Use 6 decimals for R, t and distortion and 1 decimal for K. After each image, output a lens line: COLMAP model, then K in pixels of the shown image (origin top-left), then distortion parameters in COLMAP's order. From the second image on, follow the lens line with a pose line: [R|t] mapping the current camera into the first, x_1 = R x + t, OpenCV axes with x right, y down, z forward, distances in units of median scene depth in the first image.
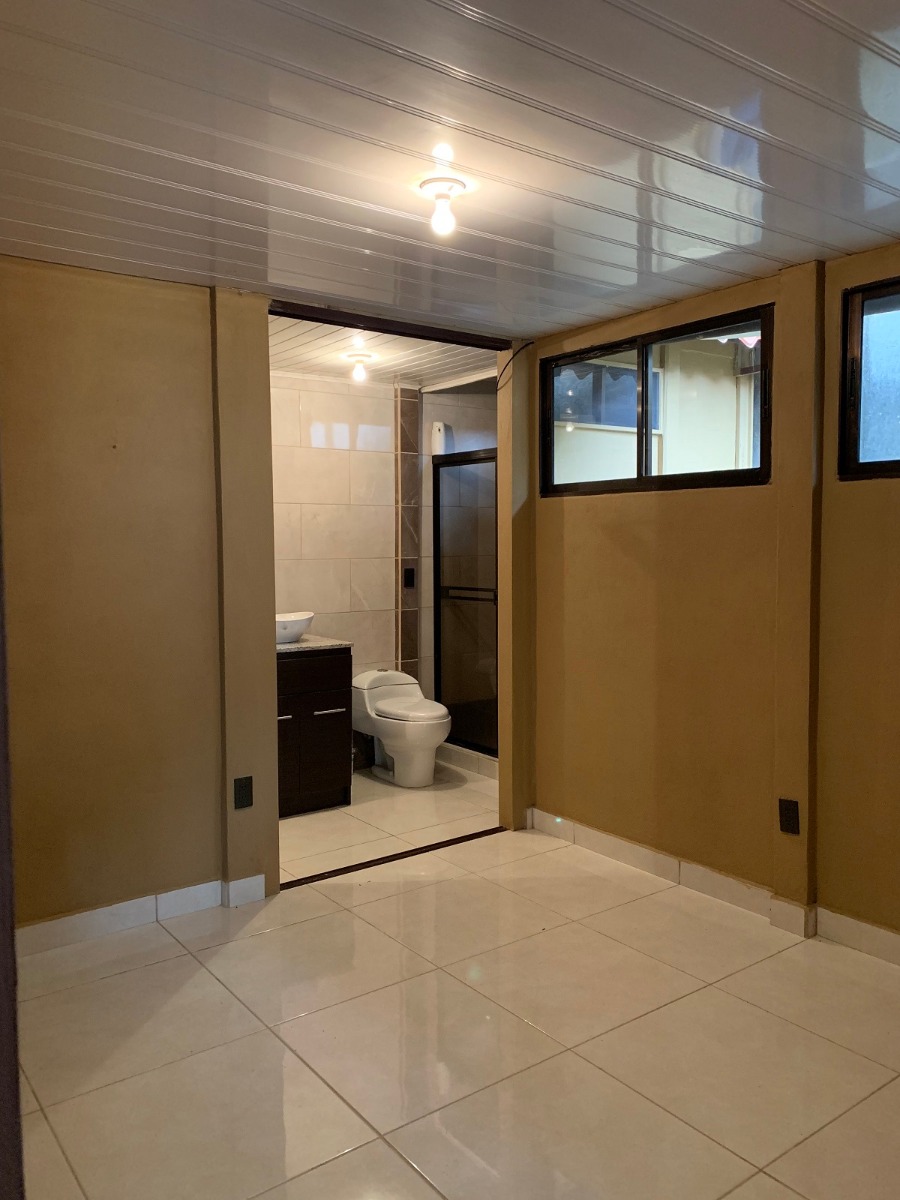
lens RADIAL K [[924.5, 0, 452.9], [0, 924.5, 605.1], [0, 0, 1]] dist [0.033934, -0.037324]
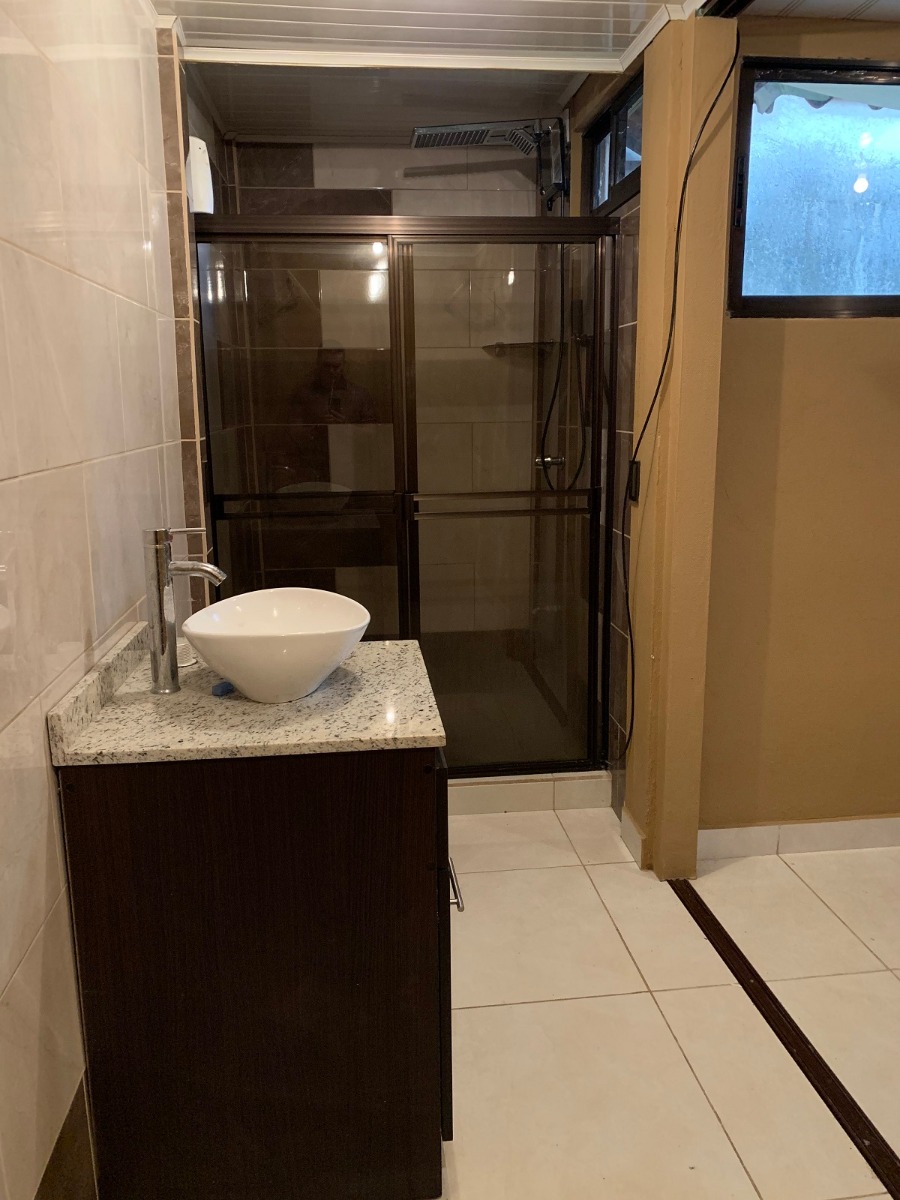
lens RADIAL K [[924.5, 0, 450.6], [0, 924.5, 588.1], [0, 0, 1]] dist [0.033934, -0.037324]
pose [[0.501921, -0.192324, 0.843260, -0.500966], [0.070234, 0.980807, 0.181891, -0.067619], [-0.862057, -0.032069, 0.505796, 0.836173]]
